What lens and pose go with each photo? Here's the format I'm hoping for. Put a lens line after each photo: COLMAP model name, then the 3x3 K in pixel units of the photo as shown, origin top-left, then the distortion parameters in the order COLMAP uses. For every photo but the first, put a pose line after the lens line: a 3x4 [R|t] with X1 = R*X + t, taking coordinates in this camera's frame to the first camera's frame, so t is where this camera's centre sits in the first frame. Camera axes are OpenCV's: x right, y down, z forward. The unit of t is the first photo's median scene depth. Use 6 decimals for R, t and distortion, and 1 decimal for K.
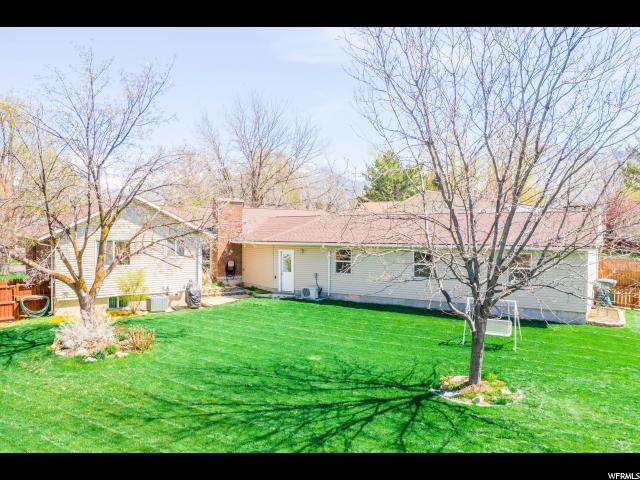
lens RADIAL K [[505.9, 0, 322.0], [0, 505.9, 239.2], [0, 0, 1]] dist [-0.026352, 0.013755]
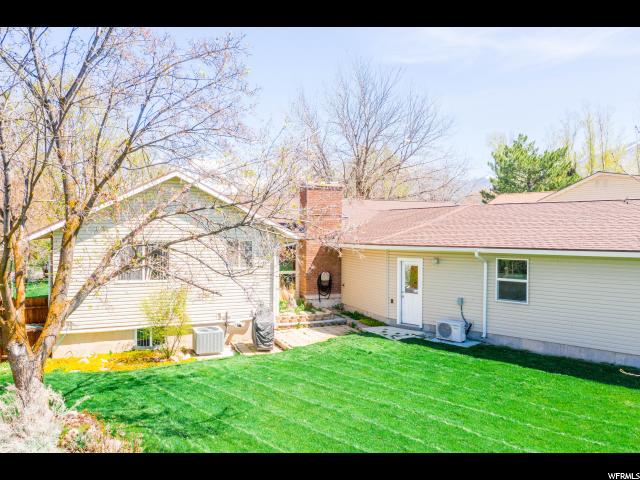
lens RADIAL K [[505.9, 0, 321.9], [0, 505.9, 239.8], [0, 0, 1]] dist [-0.026352, 0.013755]
pose [[0.978953, 0.005261, -0.204018, -0.049999], [-0.005748, 0.999982, -0.001795, -0.000266], [0.204005, 0.002929, 0.978966, 0.365753]]
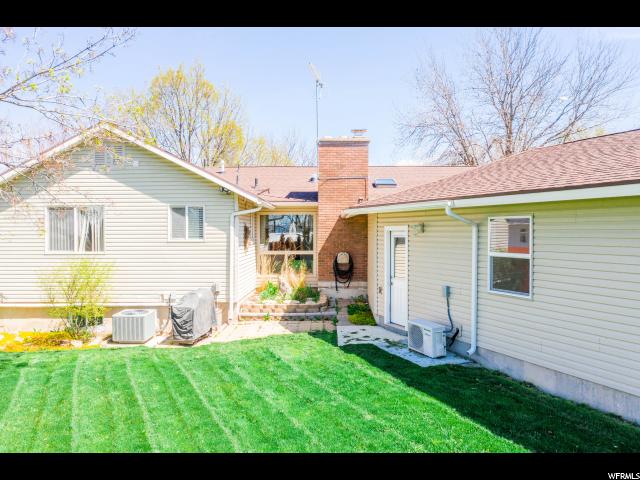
lens RADIAL K [[505.9, 0, 317.9], [0, 505.9, 244.5], [0, 0, 1]] dist [-0.026352, 0.013755]
pose [[0.814732, 0.013422, -0.579683, 0.119551], [-0.008244, 0.999899, 0.011566, 0.031755], [0.579779, -0.004645, 0.814760, 0.623234]]
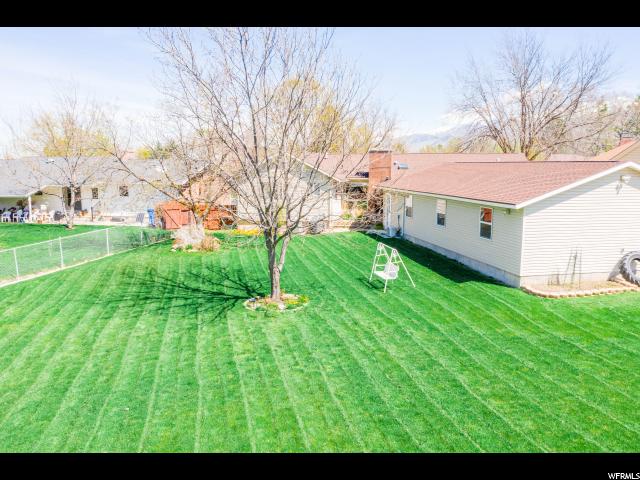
lens RADIAL K [[493.5, 0, 321.6], [0, 493.5, 241.6], [0, 0, 1]] dist [0.000469, -0.008588]
pose [[0.690371, 0.113380, -0.714516, 0.663095], [-0.014282, 0.989586, 0.143230, -0.032620], [0.723315, -0.088677, 0.684801, 0.085757]]
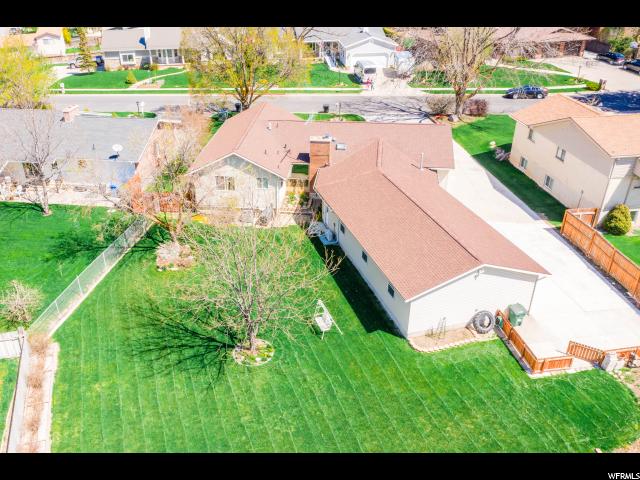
lens RADIAL K [[577.7, 0, 279.9], [0, 577.7, 272.3], [0, 0, 1]] dist [0.000313, -0.017126]
pose [[0.729030, 0.346846, -0.590096, 0.855960], [0.002221, 0.860902, 0.508765, -0.621930], [0.684478, -0.372216, 0.626853, -0.171810]]
